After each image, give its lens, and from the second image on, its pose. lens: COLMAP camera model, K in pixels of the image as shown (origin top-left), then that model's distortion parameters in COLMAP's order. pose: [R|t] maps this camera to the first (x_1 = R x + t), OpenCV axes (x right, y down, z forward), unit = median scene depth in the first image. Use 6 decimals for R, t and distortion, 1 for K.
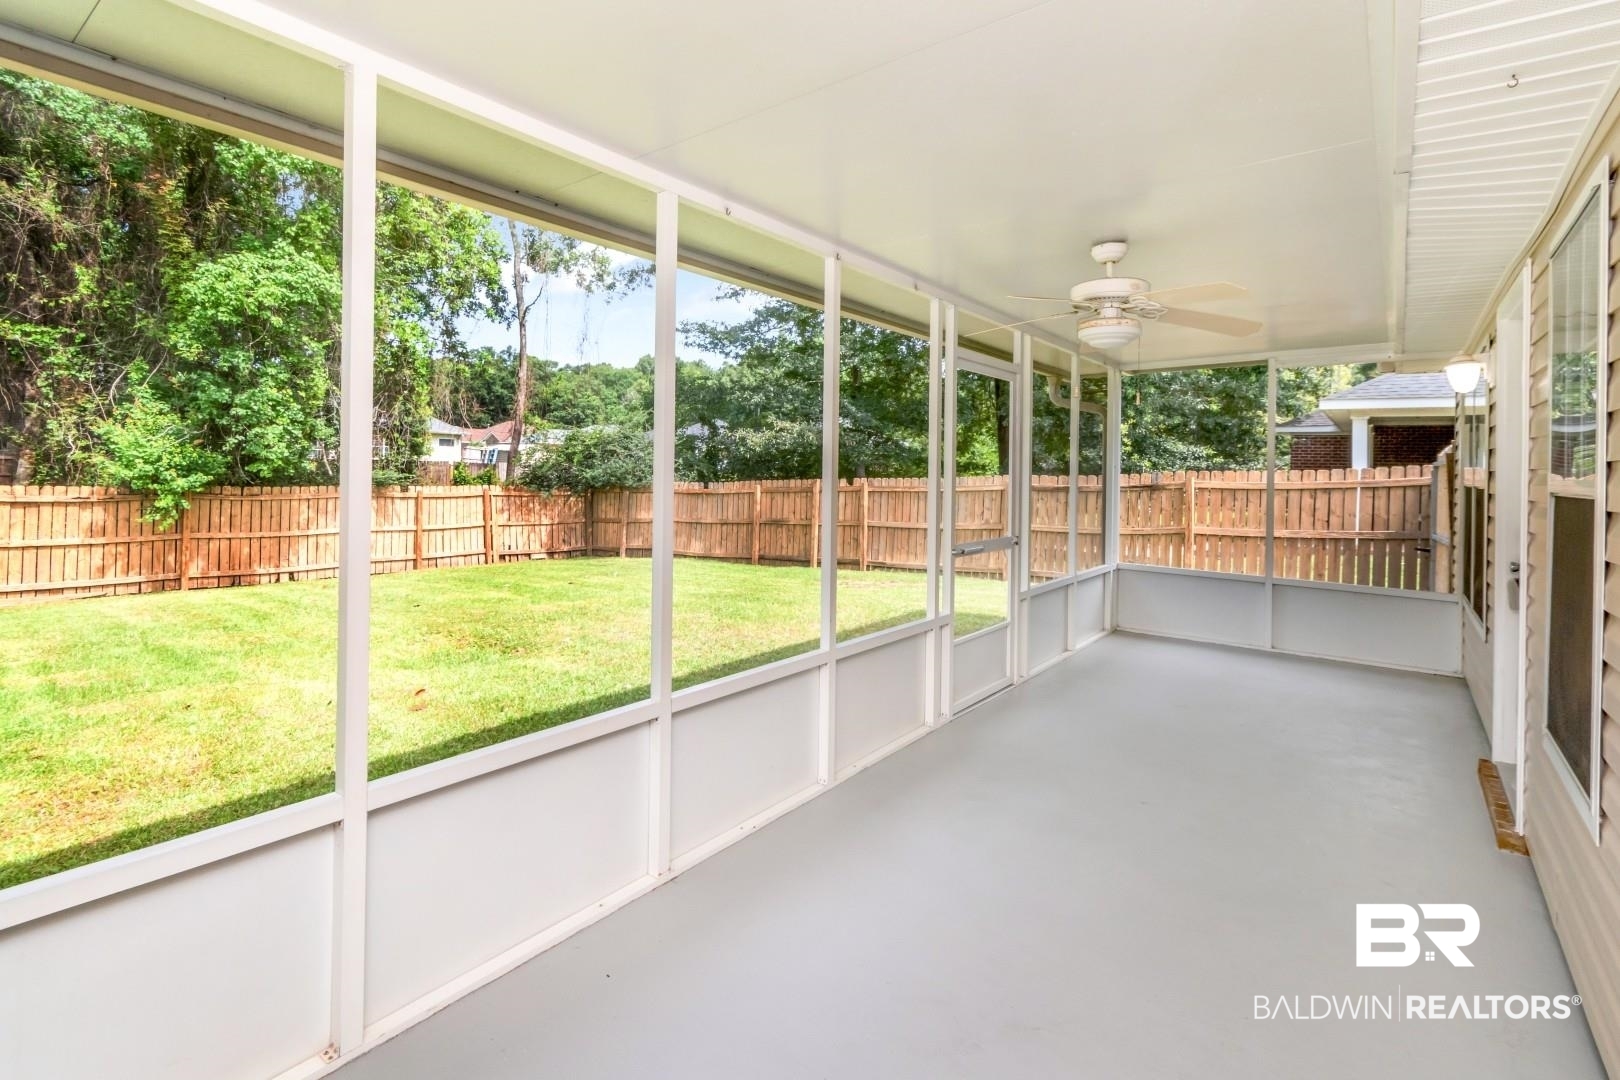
lens RADIAL K [[772.0, 0, 796.2], [0, 772.0, 475.6], [0, 0, 1]] dist [0.002786, 0.000743]
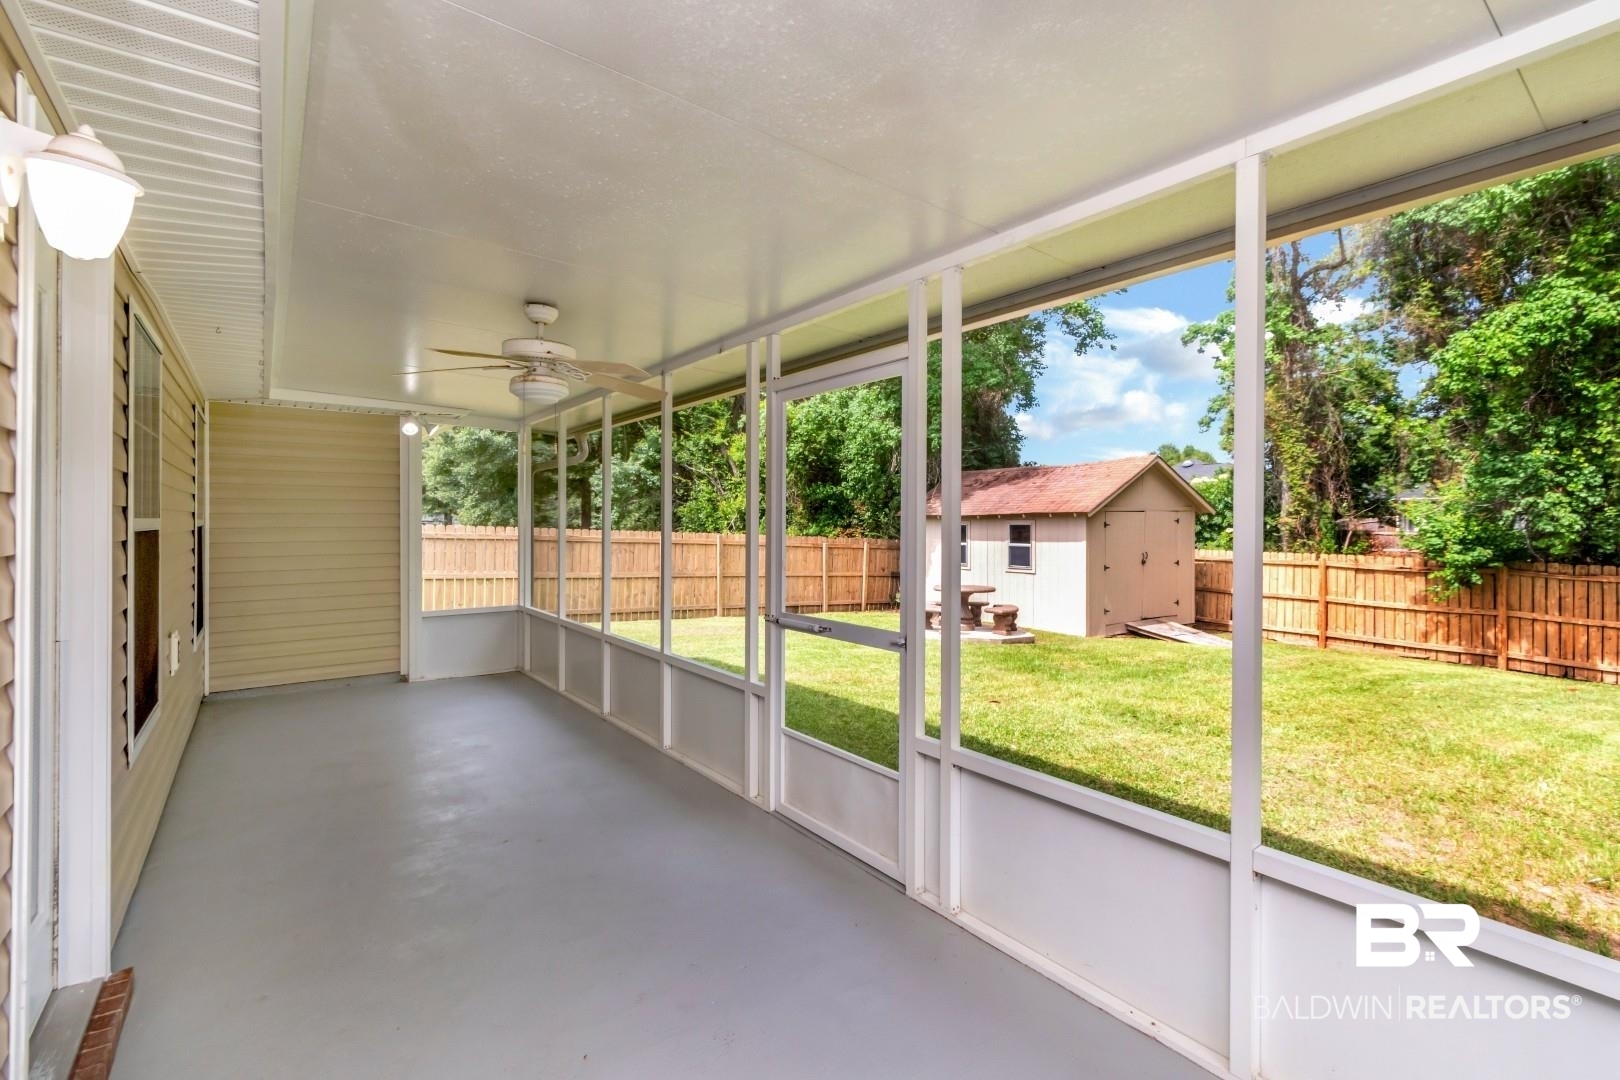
lens RADIAL K [[723.2, 0, 806.3], [0, 723.2, 524.8], [0, 0, 1]] dist [0.000589, -0.000080]
pose [[-0.267629, -0.021959, -0.963272, 0.287898], [-0.022946, 0.999602, -0.016412, 0.002352], [0.963249, 0.017711, -0.268027, 0.371499]]
